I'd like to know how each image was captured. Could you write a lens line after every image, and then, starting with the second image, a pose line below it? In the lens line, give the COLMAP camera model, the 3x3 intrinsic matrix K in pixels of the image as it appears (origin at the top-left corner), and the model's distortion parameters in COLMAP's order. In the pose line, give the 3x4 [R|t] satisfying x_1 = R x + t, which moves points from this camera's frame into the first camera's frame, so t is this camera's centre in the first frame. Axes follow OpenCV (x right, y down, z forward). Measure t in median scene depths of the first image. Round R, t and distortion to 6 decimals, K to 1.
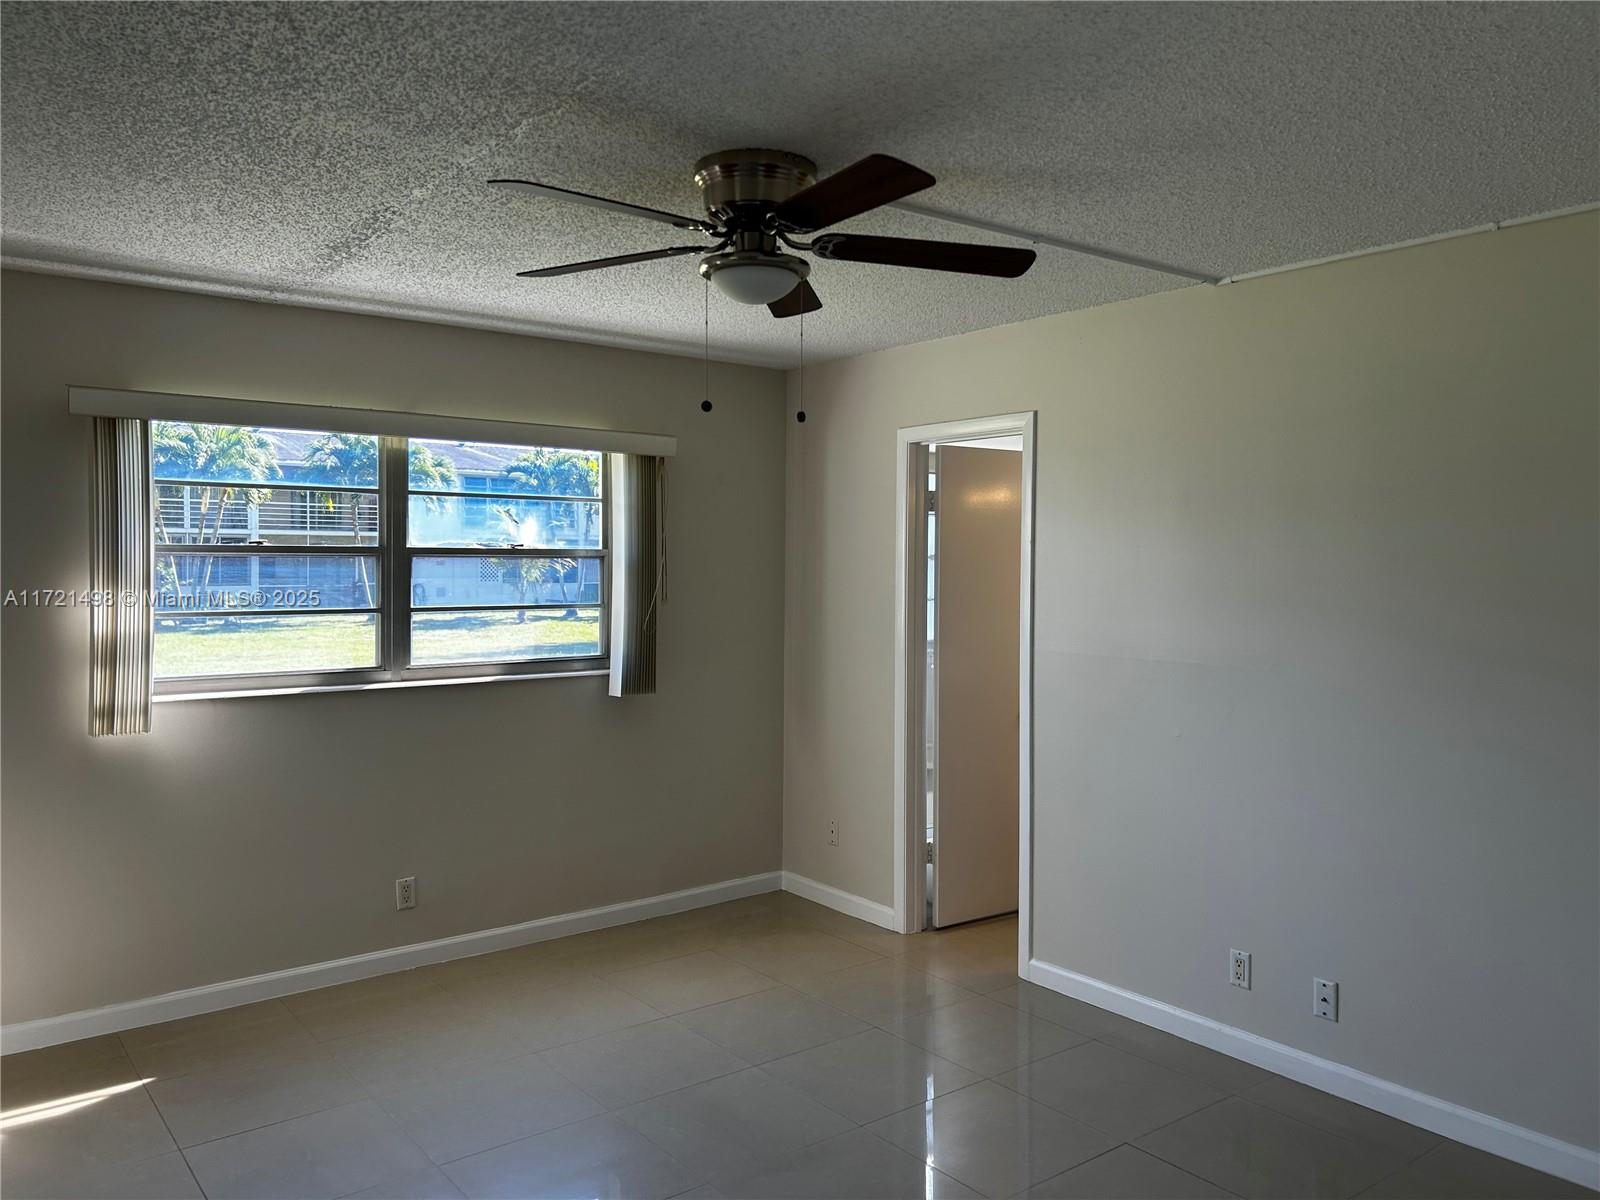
lens RADIAL K [[1207.9, 0, 800.3], [0, 1207.9, 596.5], [0, 0, 1]] dist [0.057236, -0.063708]
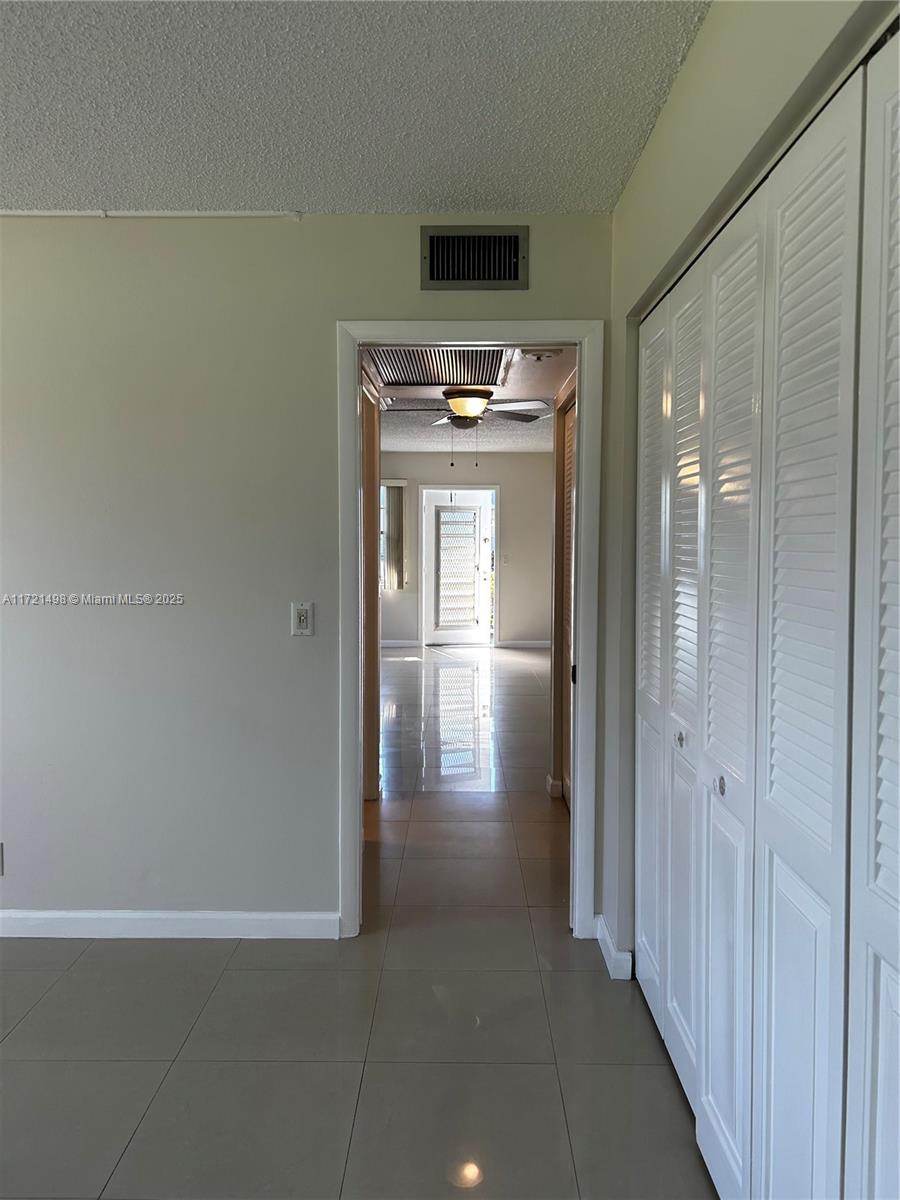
lens RADIAL K [[895.9, 0, 454.7], [0, 895.9, 592.3], [0, 0, 1]] dist [0.003801, -0.002275]
pose [[0.612891, -0.050369, 0.788560, 0.030067], [0.022447, 0.998673, 0.046344, 0.035929], [-0.789848, -0.010703, 0.613209, 0.101839]]
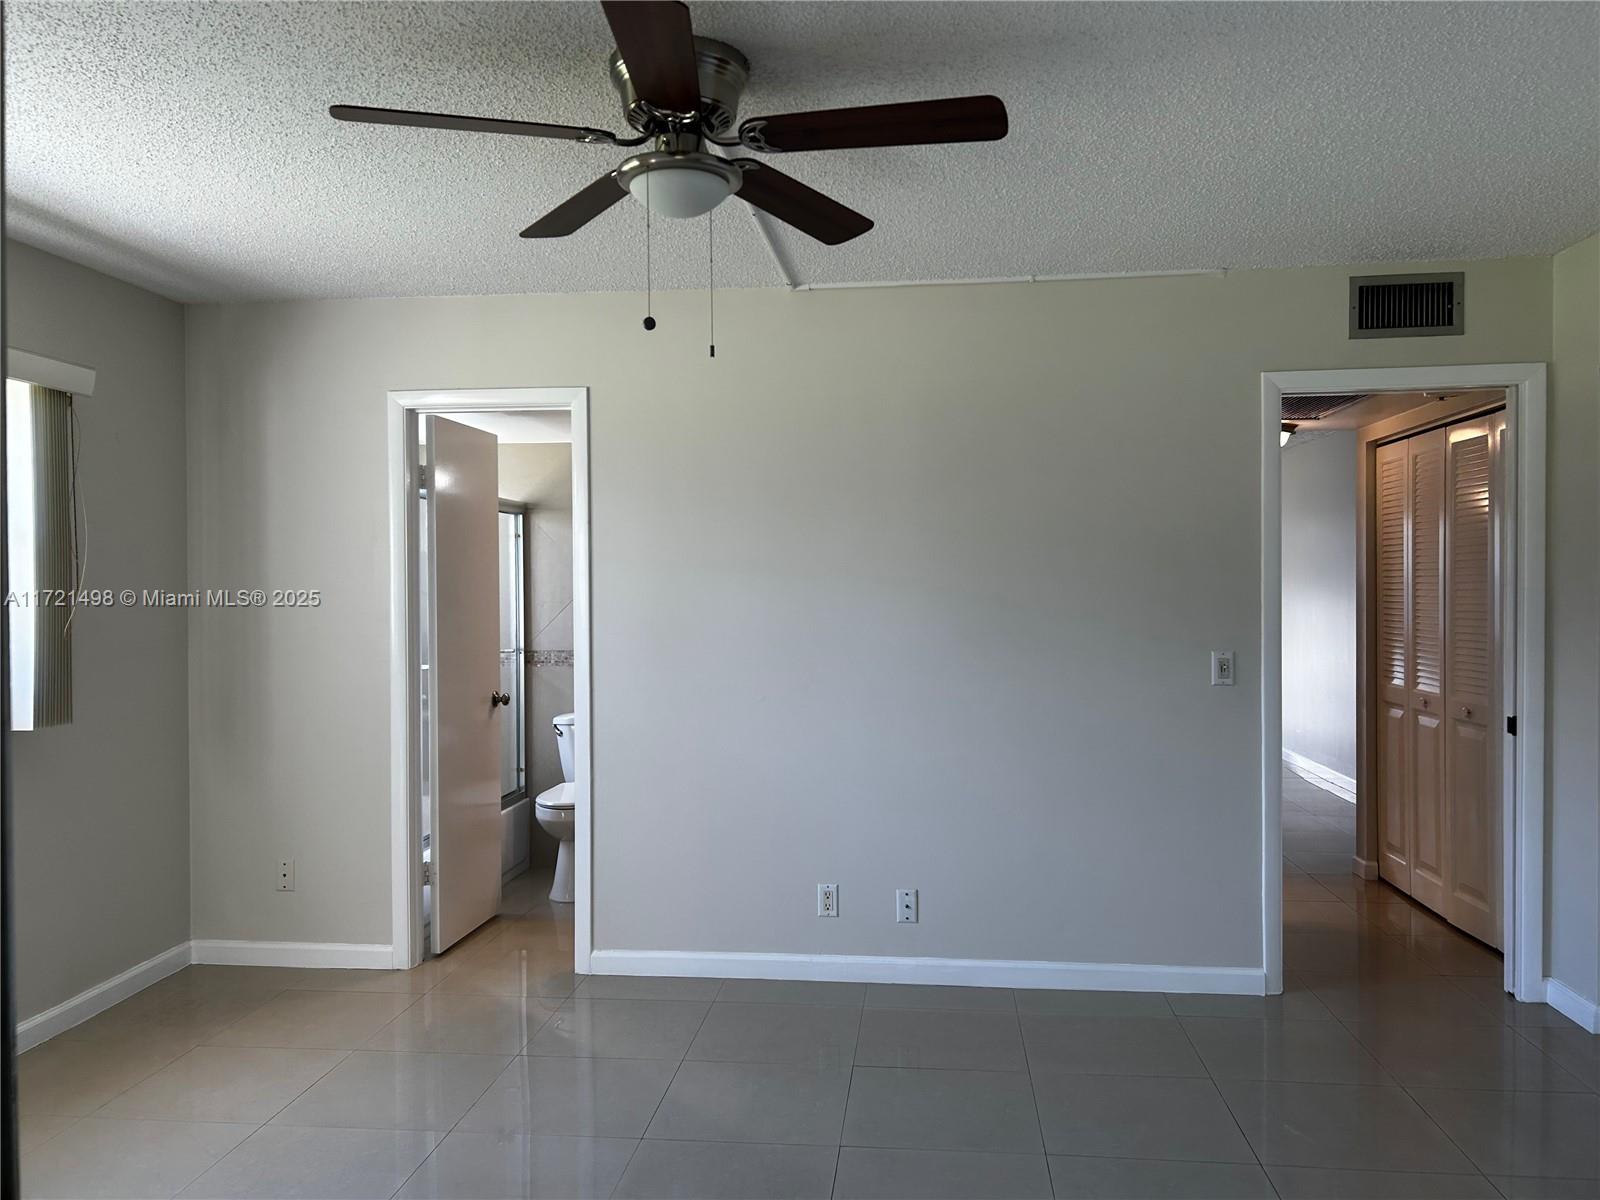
lens RADIAL K [[1207.9, 0, 800.4], [0, 1207.9, 609.4], [0, 0, 1]] dist [0.057236, -0.063708]
pose [[0.691477, -0.023015, 0.722032, -0.385402], [0.032159, 0.999482, 0.001061, 0.029268], [-0.721682, 0.022486, 0.691859, 0.200816]]
